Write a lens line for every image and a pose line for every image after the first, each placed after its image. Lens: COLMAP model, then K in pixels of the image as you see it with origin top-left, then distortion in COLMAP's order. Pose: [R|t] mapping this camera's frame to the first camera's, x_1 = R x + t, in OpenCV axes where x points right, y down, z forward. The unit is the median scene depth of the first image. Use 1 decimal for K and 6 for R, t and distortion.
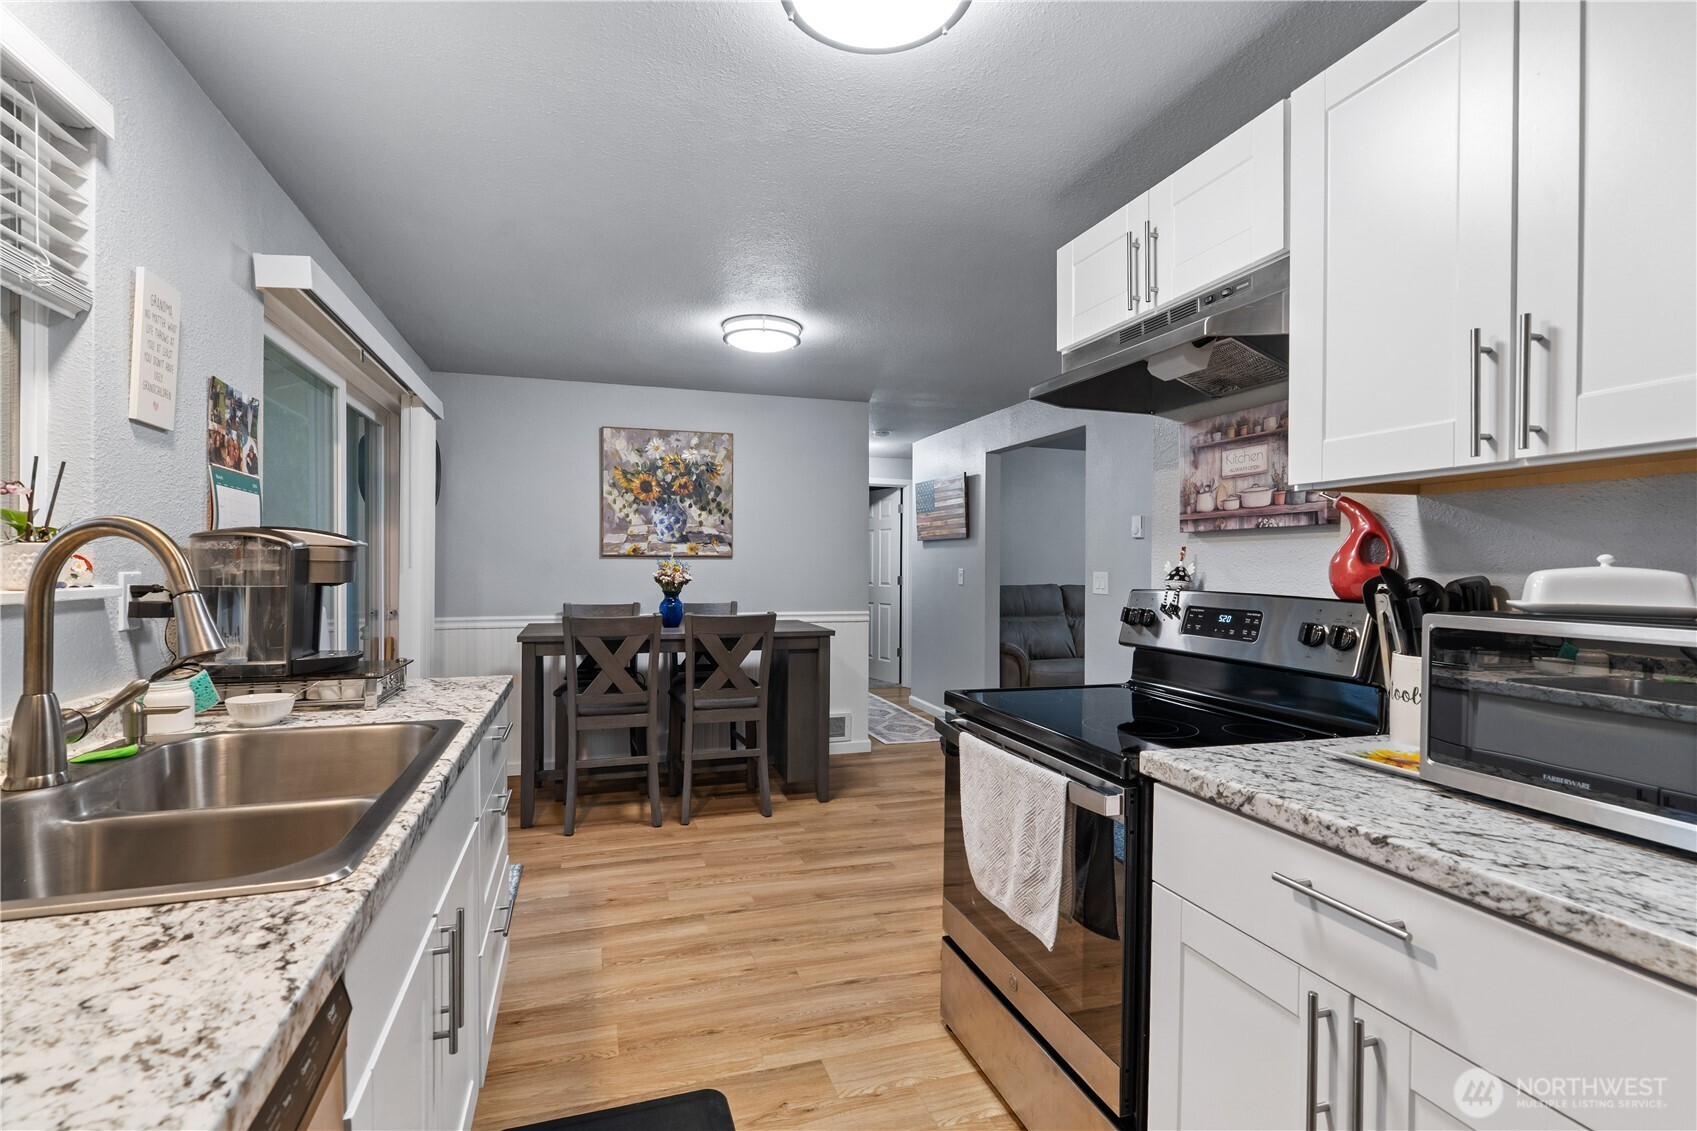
lens RADIAL K [[769.7, 0, 766.8], [0, 769.7, 571.9], [0, 0, 1]] dist [-0.000116, 0.000177]
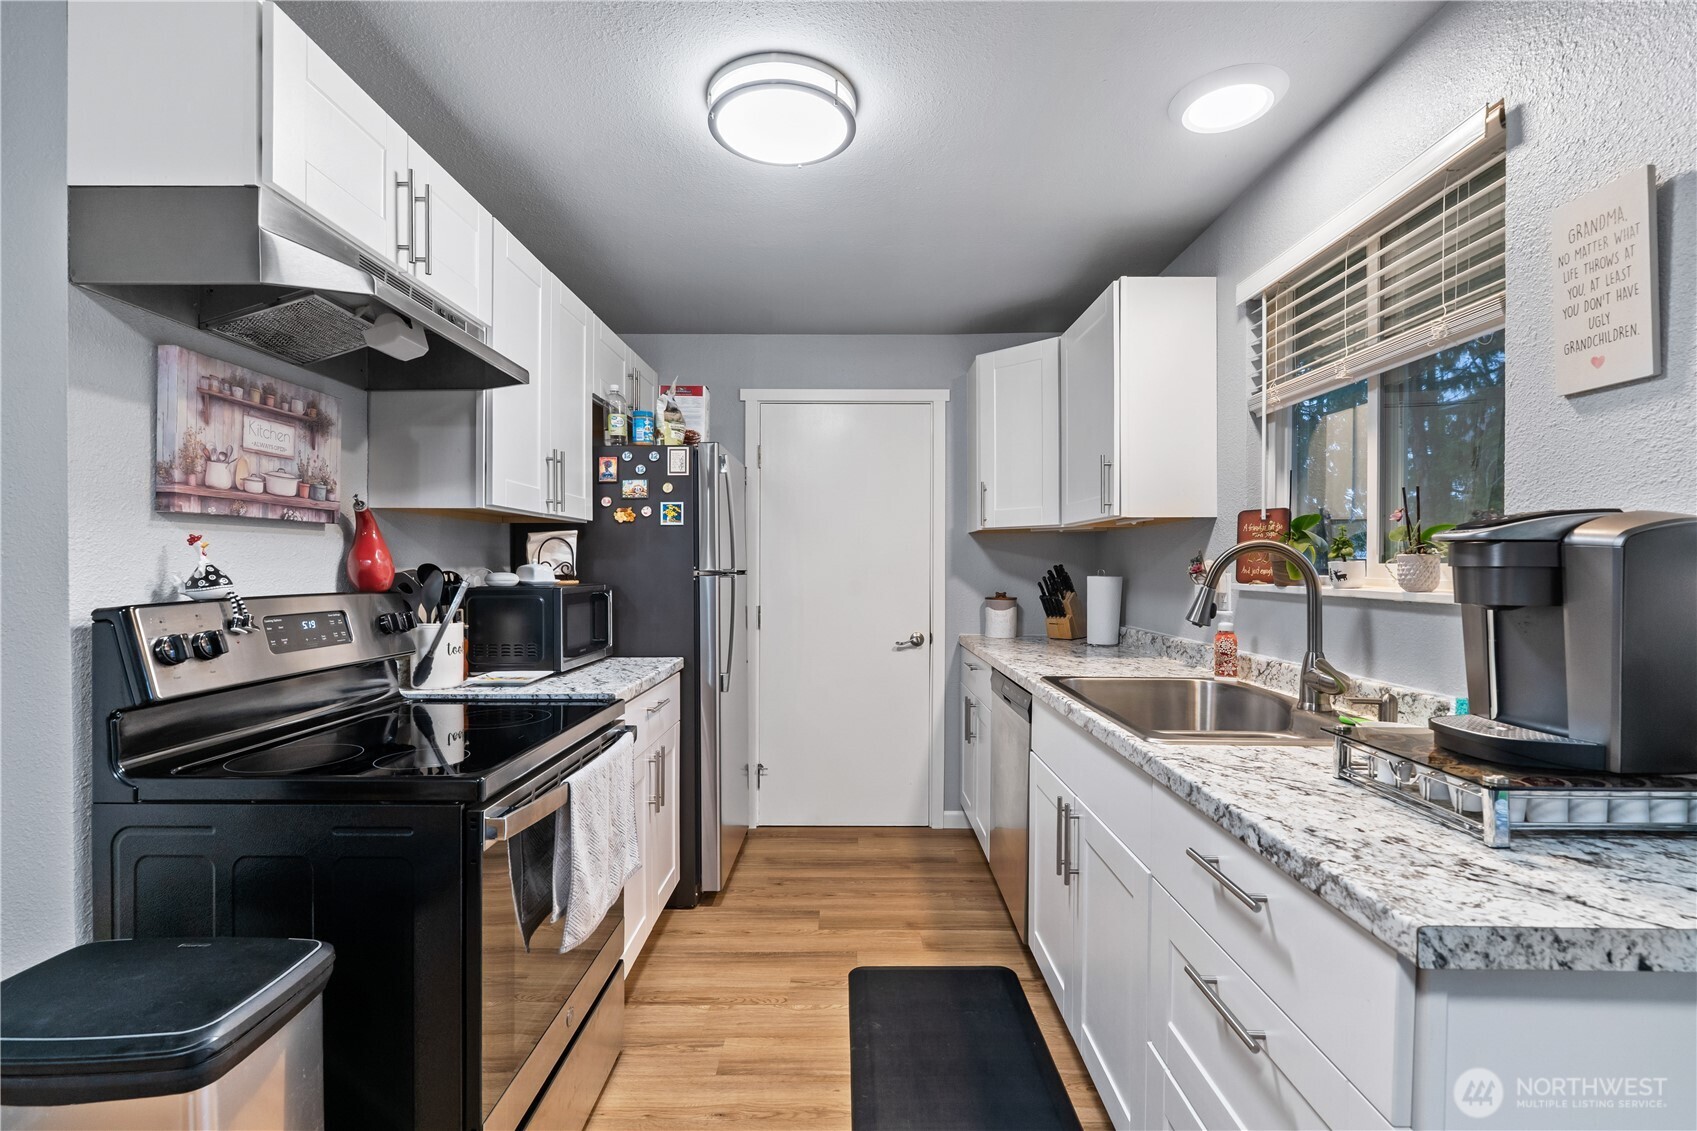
lens RADIAL K [[772.2, 0, 848.5], [0, 772.2, 565.5], [0, 0, 1]] dist [-0.000768, 0.000879]
pose [[-0.977315, -0.009257, 0.211588, -0.143539], [-0.006781, 0.999900, 0.012422, -0.016579], [-0.211681, 0.010705, -0.977280, 1.411214]]
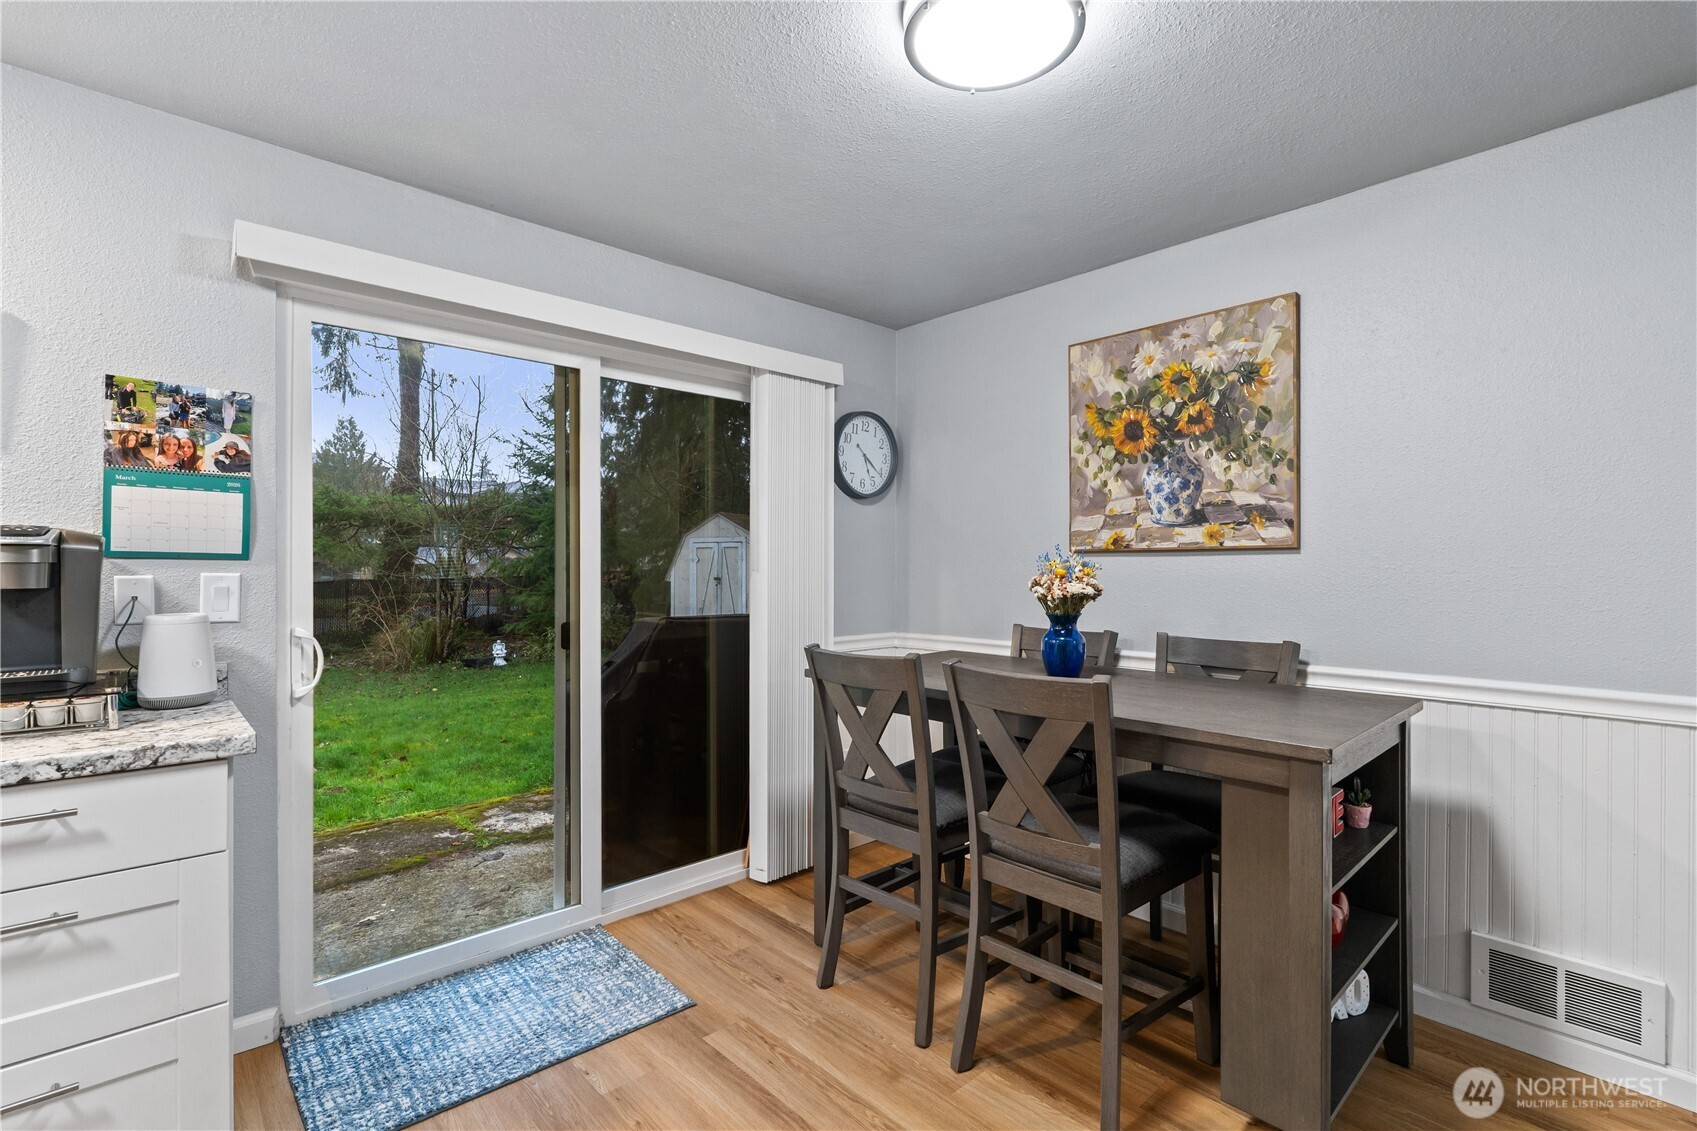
lens RADIAL K [[770.6, 0, 833.7], [0, 770.6, 575.5], [0, 0, 1]] dist [-0.011842, 0.000122]
pose [[0.507974, 0.002630, -0.861368, 0.505736], [-0.003414, 0.999994, 0.001040, -0.004508], [0.861366, 0.002412, 0.507980, 1.149116]]
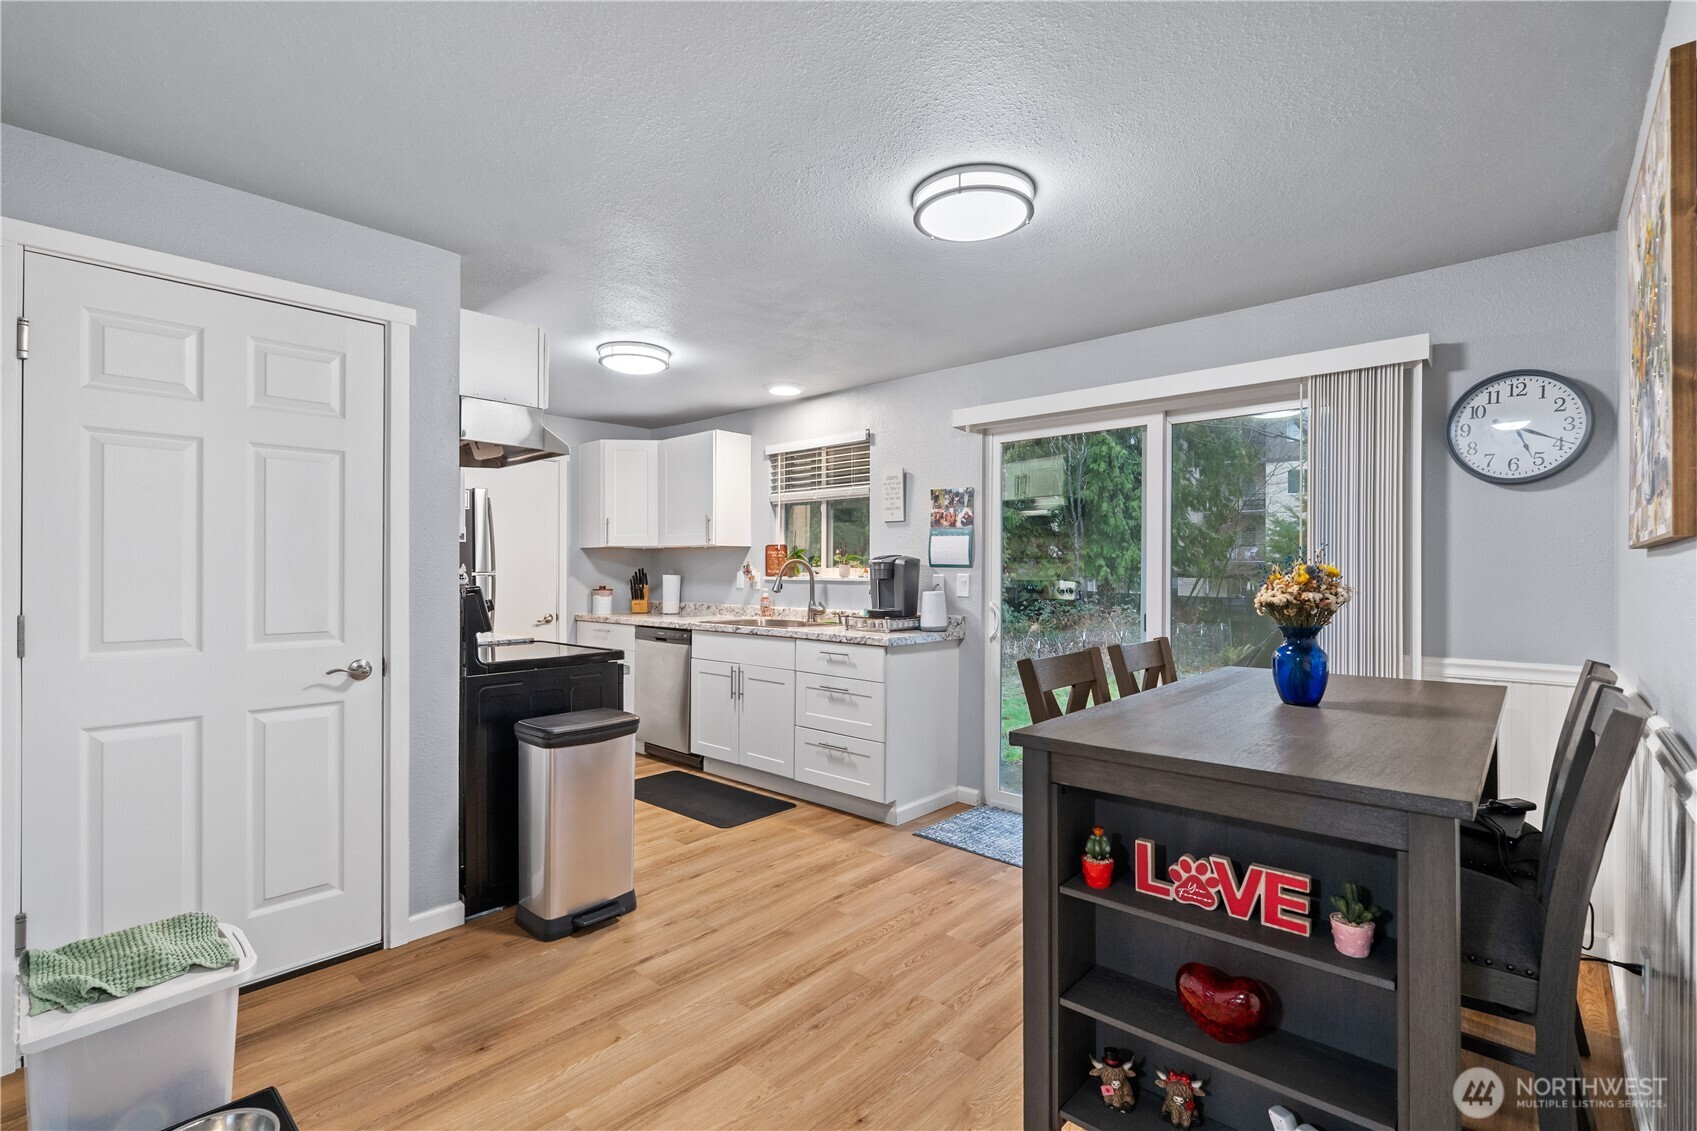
lens RADIAL K [[772.2, 0, 848.5], [0, 772.2, 565.5], [0, 0, 1]] dist [-0.000768, 0.000879]
pose [[-0.811831, -0.013455, -0.583737, 0.713326], [-0.014383, 0.999892, -0.003044, -0.014151], [0.583715, 0.005925, -0.811937, 2.325812]]
